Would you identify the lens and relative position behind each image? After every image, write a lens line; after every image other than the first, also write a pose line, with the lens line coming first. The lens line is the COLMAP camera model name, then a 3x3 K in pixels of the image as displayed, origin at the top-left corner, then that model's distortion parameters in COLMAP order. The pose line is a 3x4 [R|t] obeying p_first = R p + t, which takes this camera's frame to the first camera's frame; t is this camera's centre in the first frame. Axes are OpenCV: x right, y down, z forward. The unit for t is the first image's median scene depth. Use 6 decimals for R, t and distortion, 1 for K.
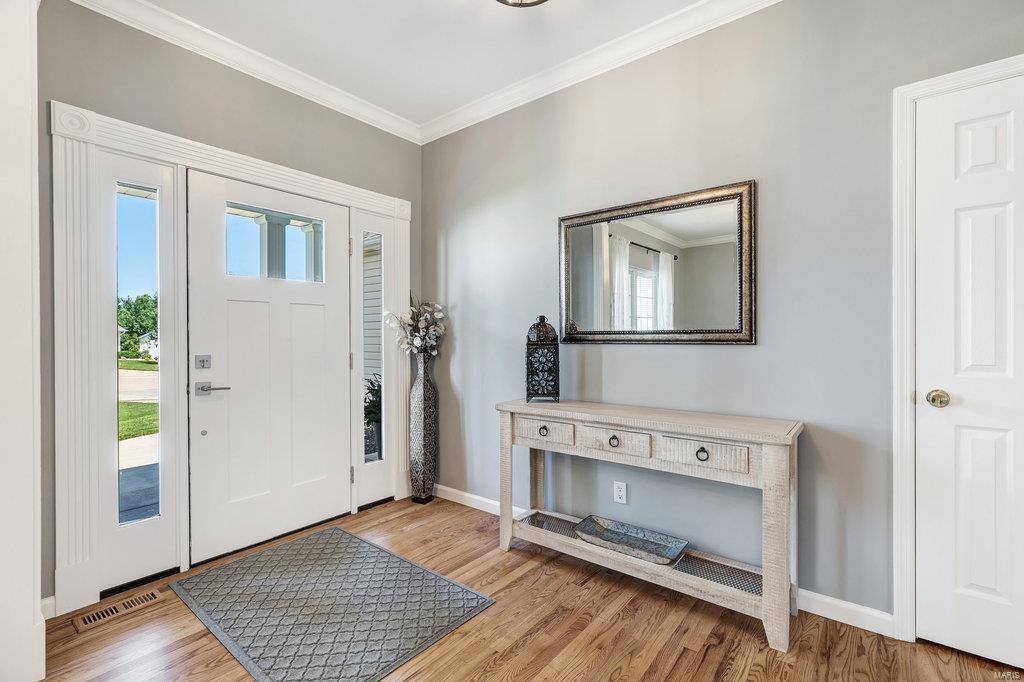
lens RADIAL K [[463.4, 0, 515.3], [0, 463.4, 336.1], [0, 0, 1]] dist [0.003484, -0.001402]
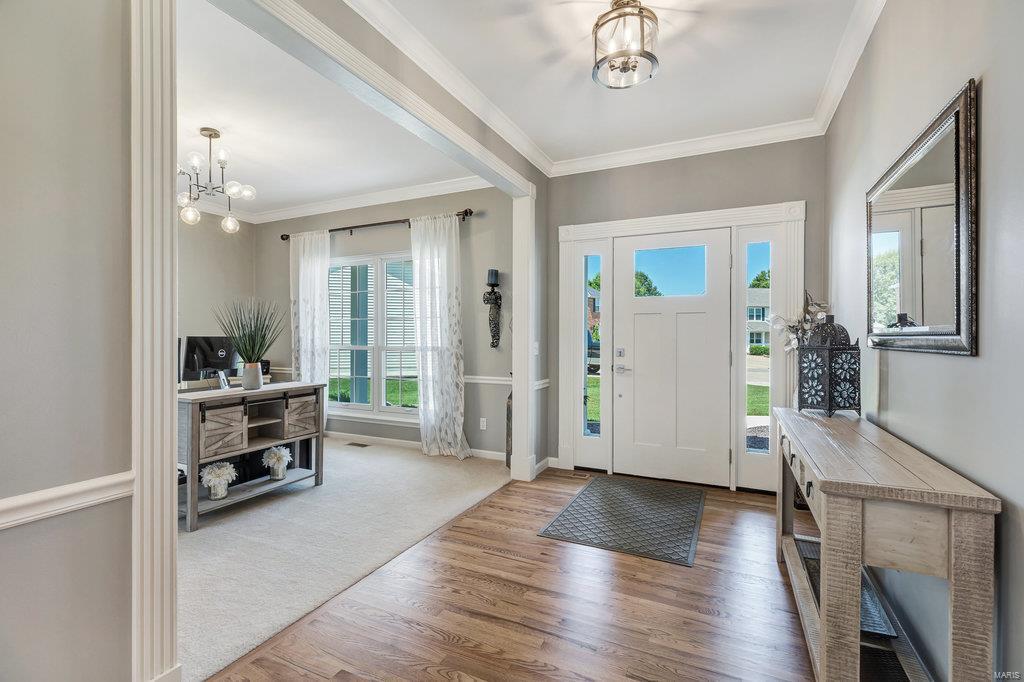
lens RADIAL K [[463.4, 0, 514.7], [0, 463.4, 339.3], [0, 0, 1]] dist [0.003484, -0.001402]
pose [[0.226185, 0.010075, -0.974032, 0.791255], [-0.003028, 0.999949, 0.009640, -0.006058], [0.974080, 0.000769, 0.226204, 0.247453]]
